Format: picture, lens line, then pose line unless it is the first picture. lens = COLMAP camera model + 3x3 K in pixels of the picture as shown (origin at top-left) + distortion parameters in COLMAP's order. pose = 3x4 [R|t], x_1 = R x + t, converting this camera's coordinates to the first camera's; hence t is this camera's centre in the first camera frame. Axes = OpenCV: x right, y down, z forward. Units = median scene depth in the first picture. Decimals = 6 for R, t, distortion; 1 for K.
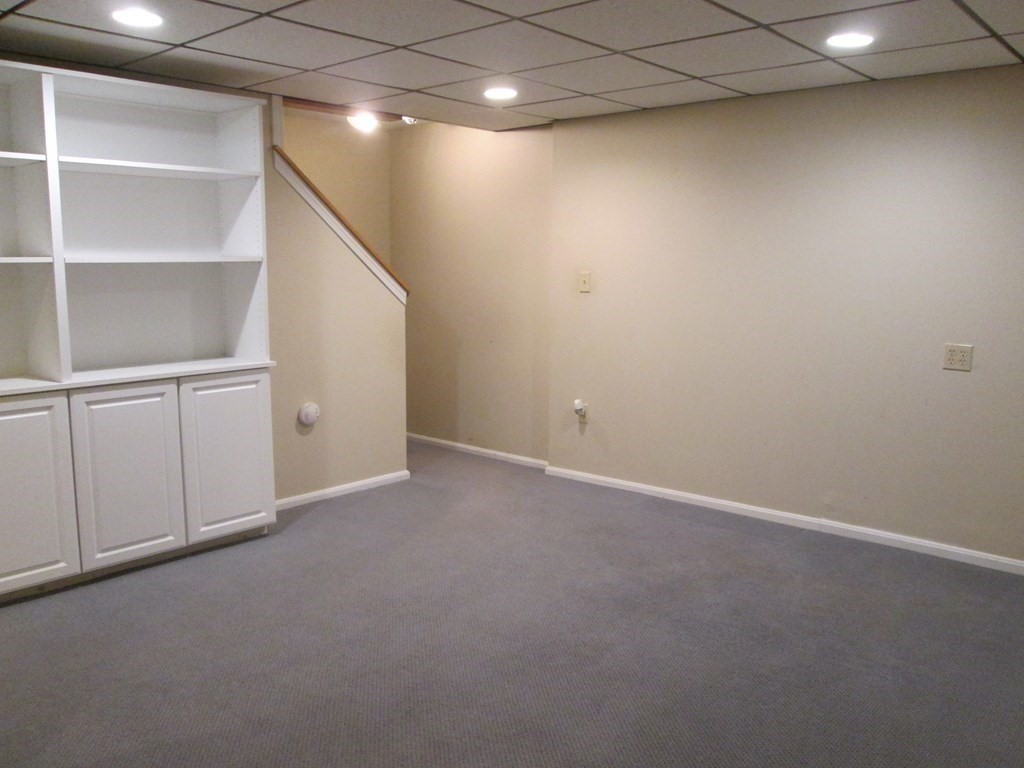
lens RADIAL K [[861.9, 0, 518.3], [0, 861.9, 389.7], [0, 0, 1]] dist [-0.048690, 0.016517]
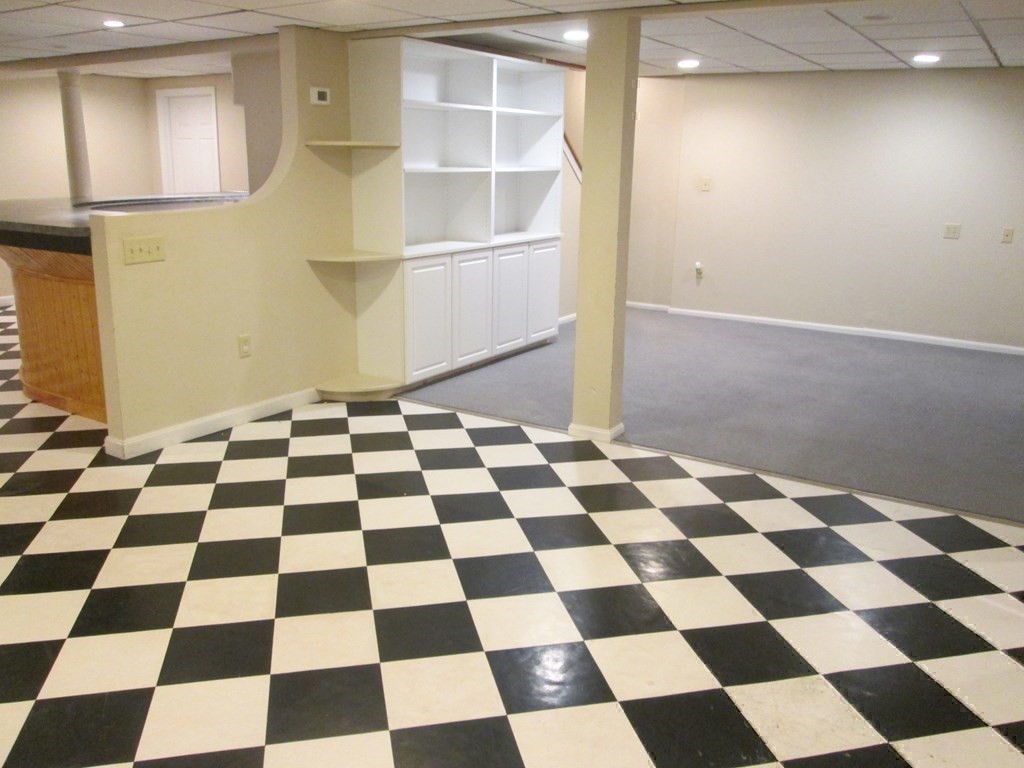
lens RADIAL K [[861.9, 0, 505.7], [0, 861.9, 385.2], [0, 0, 1]] dist [-0.048690, 0.016517]
pose [[0.988245, -0.029073, 0.150089, -0.631623], [0.012185, 0.993607, 0.112238, 0.066730], [-0.152393, -0.109089, 0.982281, -0.592117]]
